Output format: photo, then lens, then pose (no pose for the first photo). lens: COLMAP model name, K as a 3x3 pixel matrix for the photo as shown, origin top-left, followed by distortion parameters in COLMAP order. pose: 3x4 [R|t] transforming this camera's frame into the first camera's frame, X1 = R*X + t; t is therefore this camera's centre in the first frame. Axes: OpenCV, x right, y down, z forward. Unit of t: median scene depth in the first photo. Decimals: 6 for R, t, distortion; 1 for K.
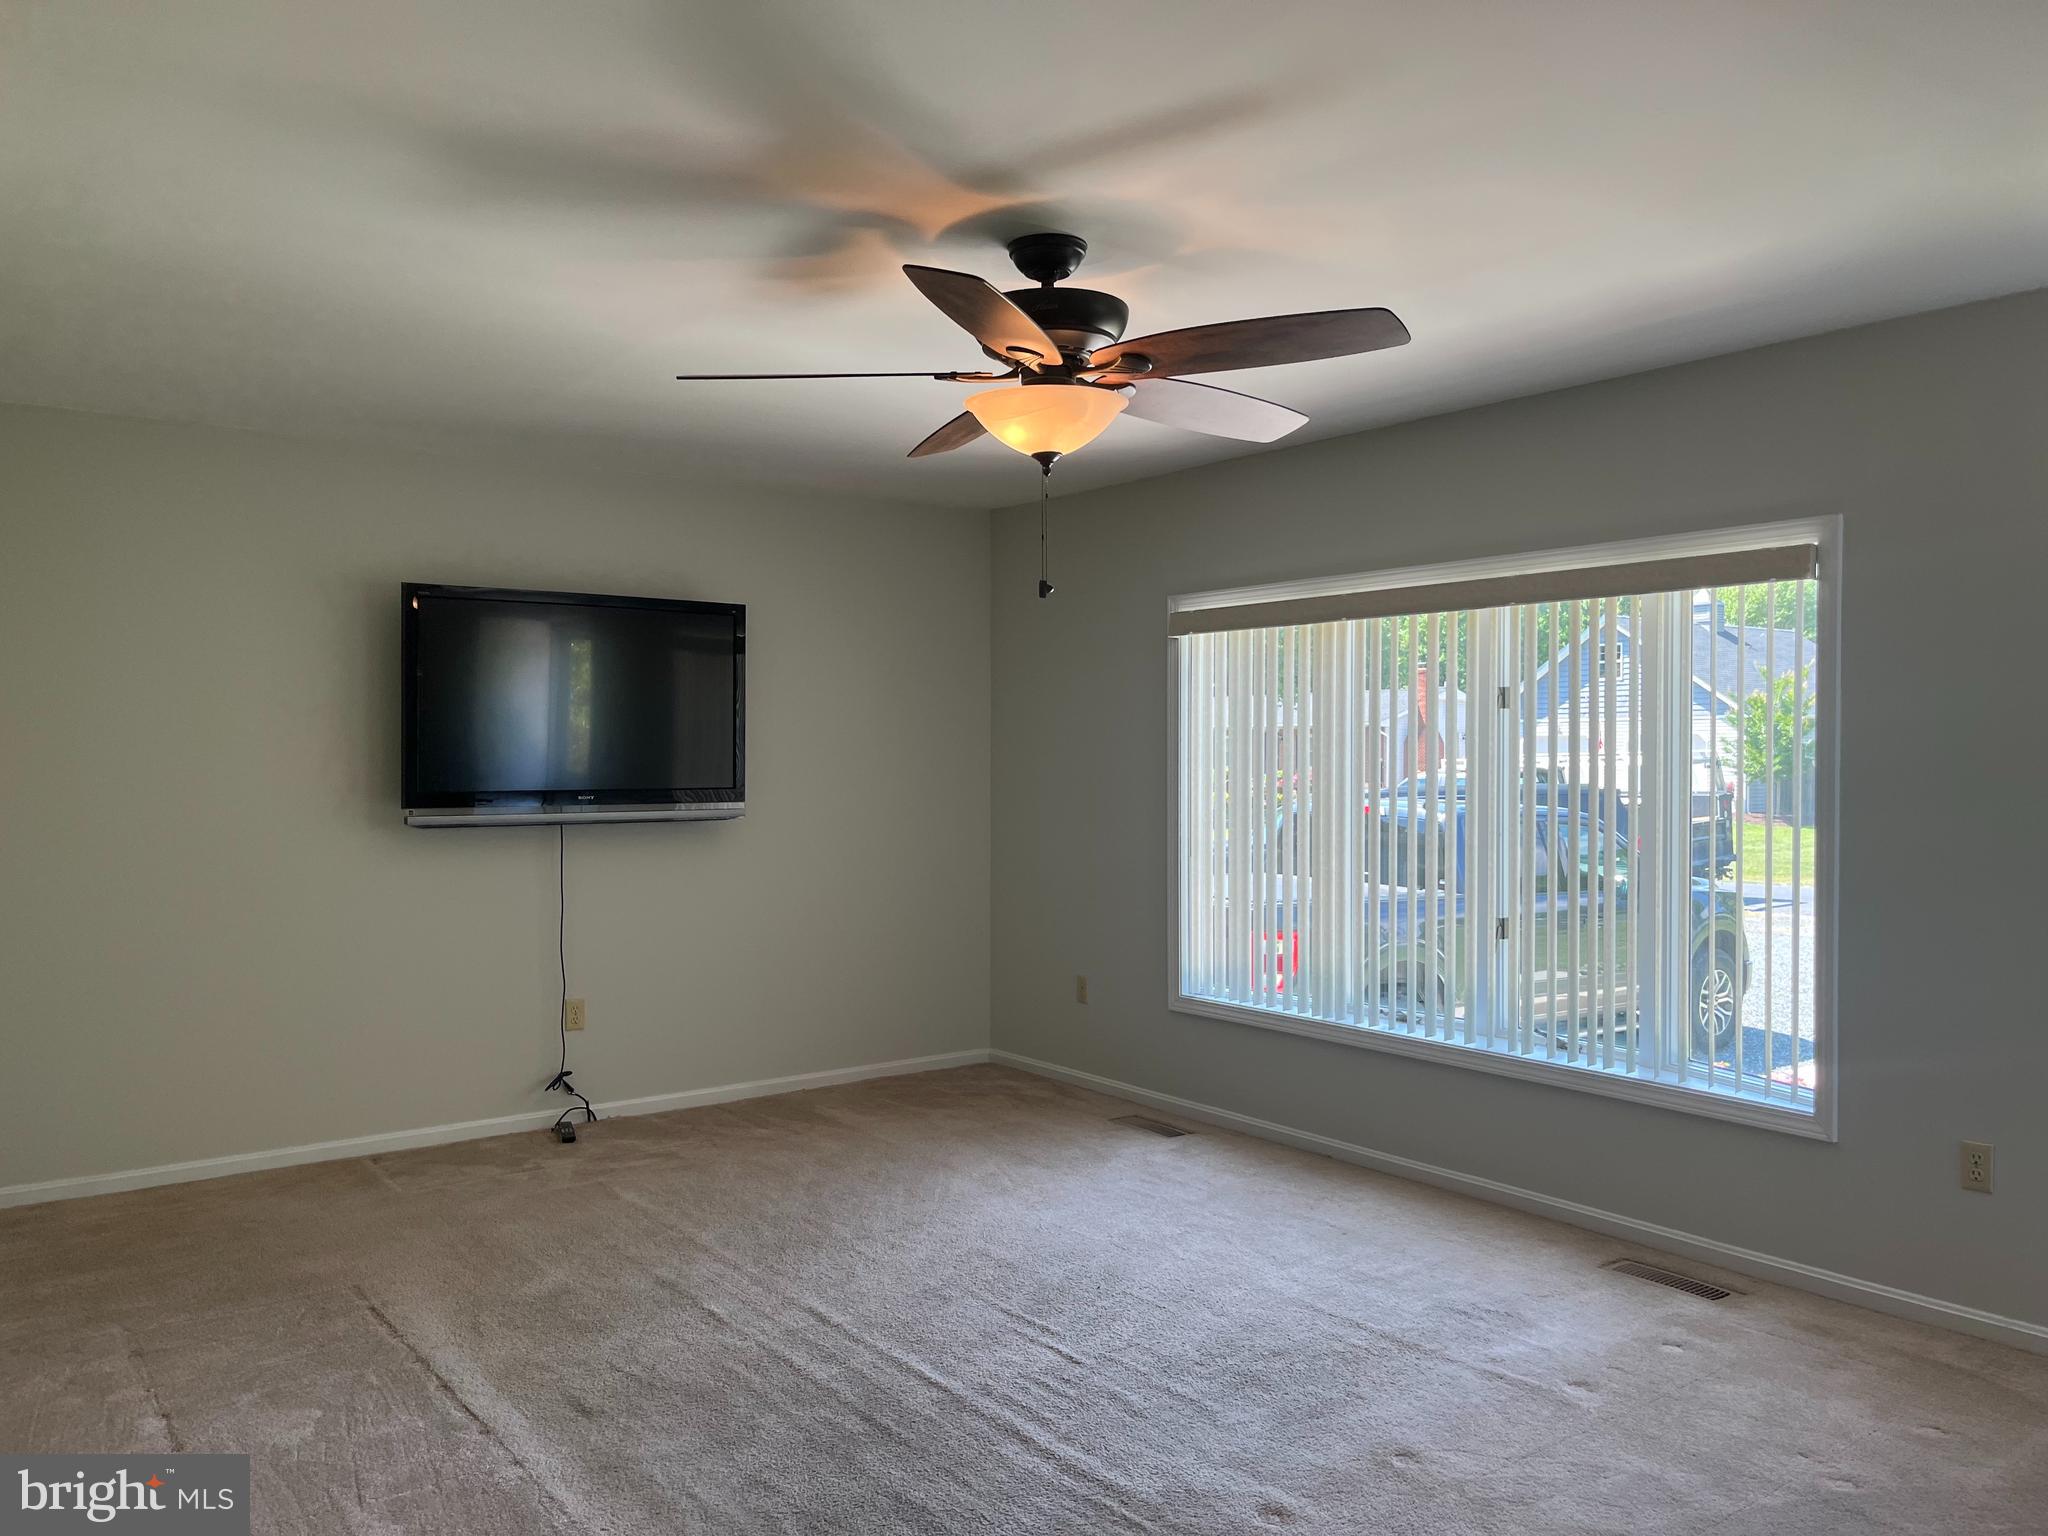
lens RADIAL K [[1558.0, 0, 1025.6], [0, 1558.0, 766.3], [0, 0, 1]] dist [0.046292, -0.051699]
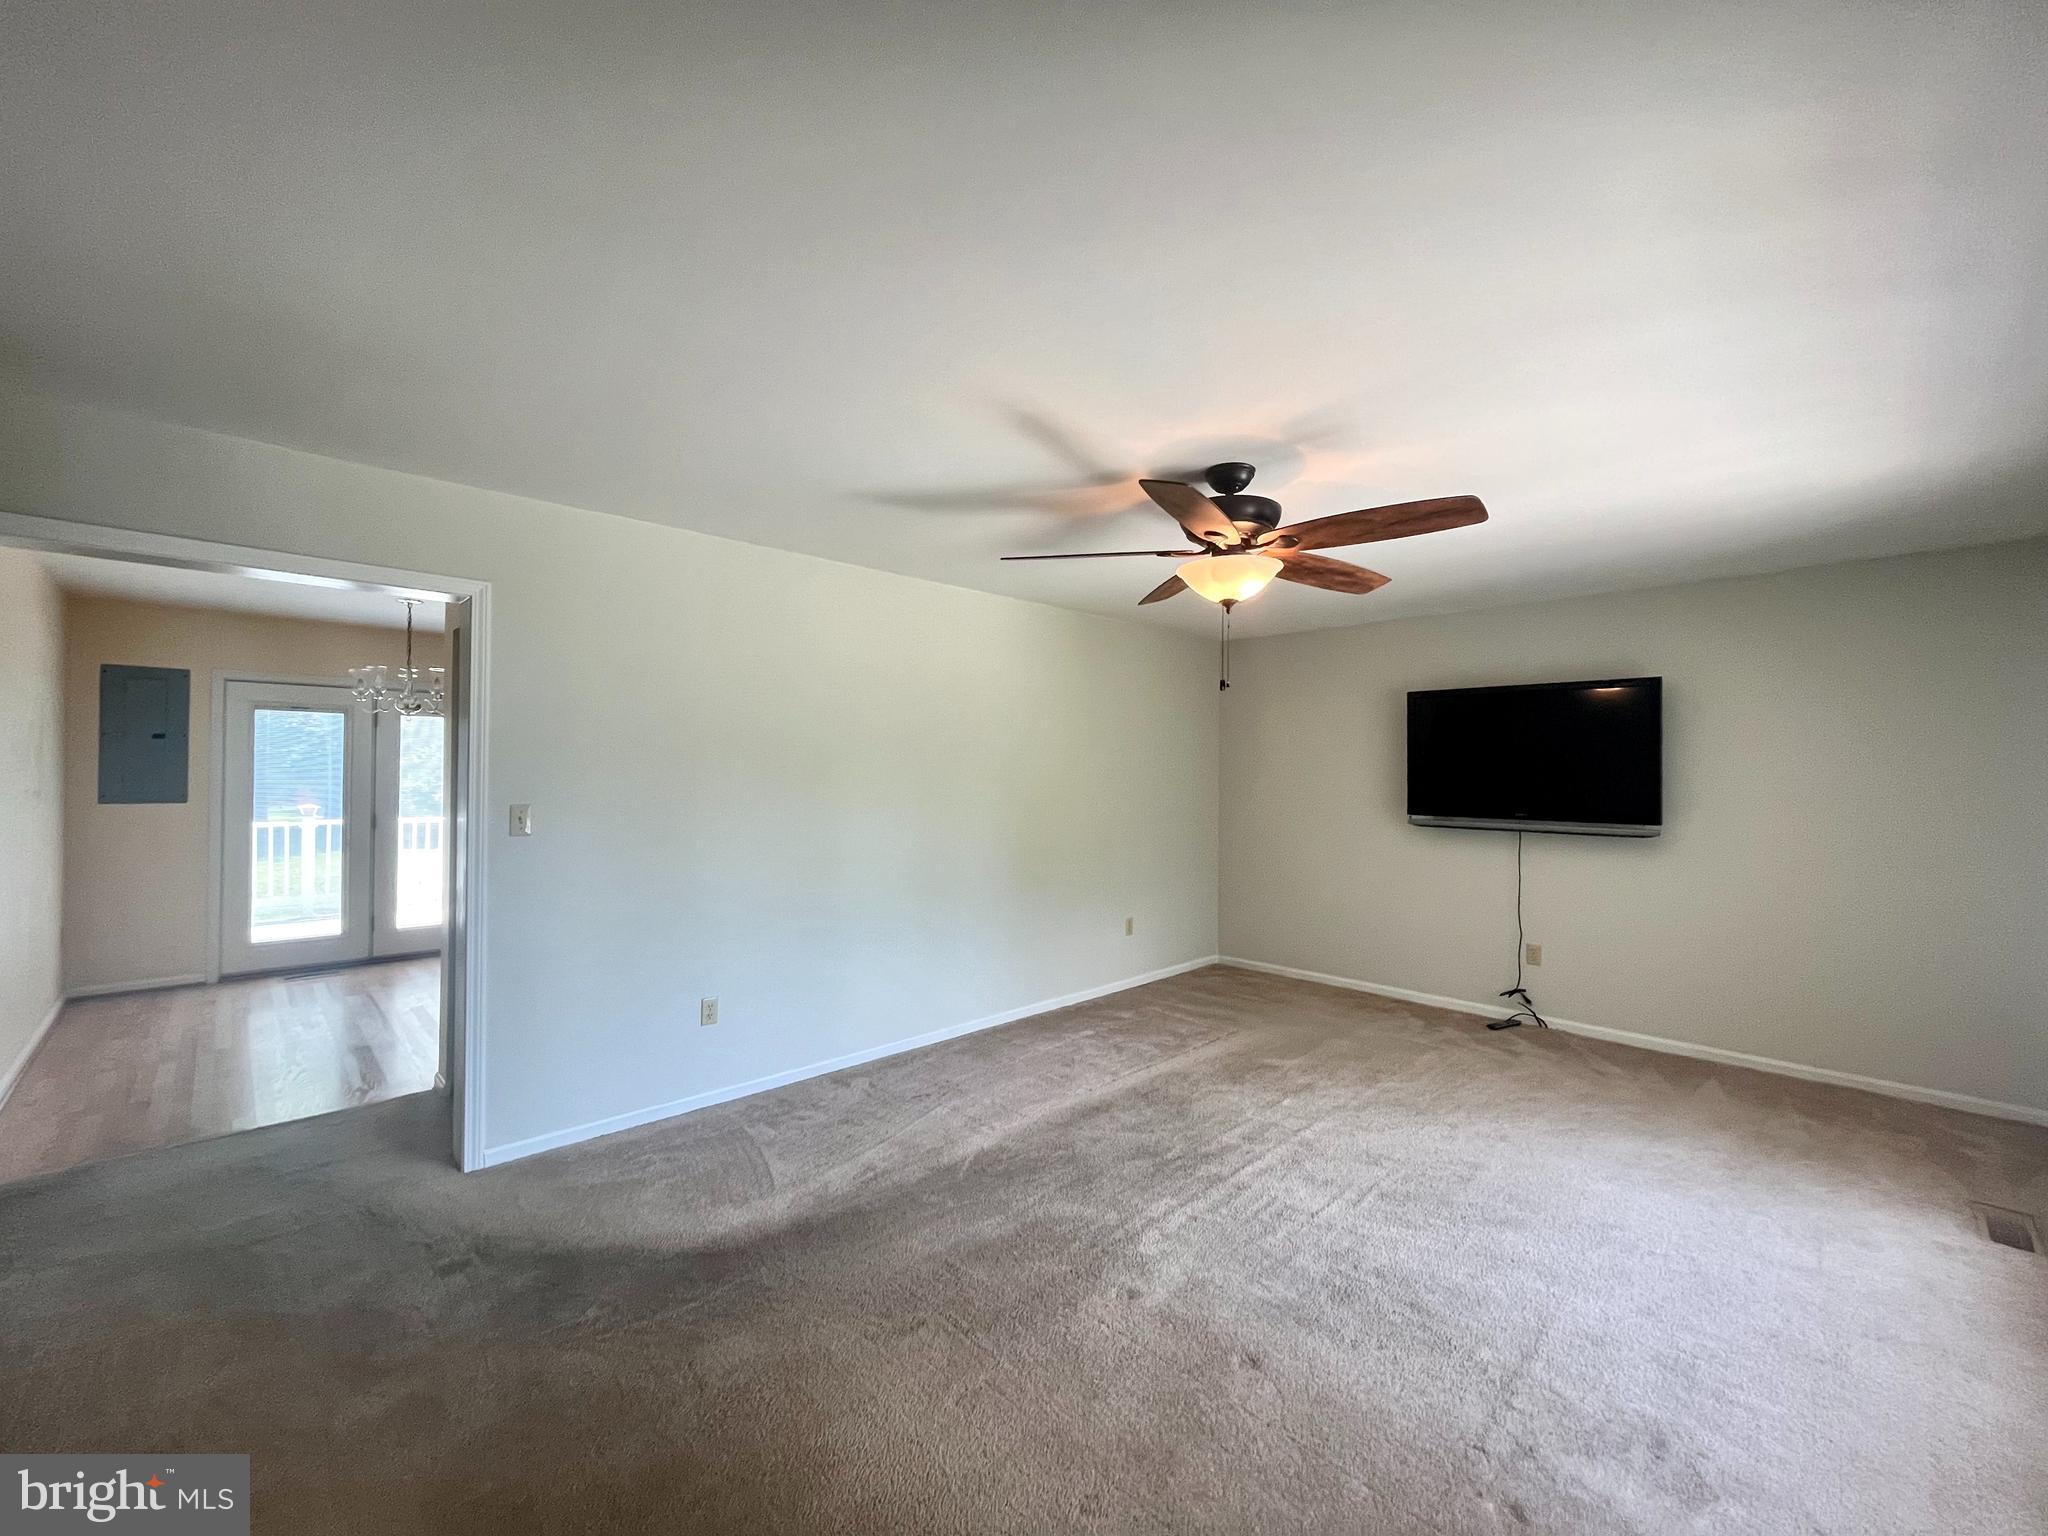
lens RADIAL K [[825.9, 0, 1026.0], [0, 825.9, 763.5], [0, 0, 1]] dist [-0.002316, -0.001364]
pose [[0.123281, -0.013424, -0.992281, 0.656675], [-0.016829, 0.999736, -0.015616, -0.013764], [0.992229, 0.018624, 0.123023, 0.559332]]
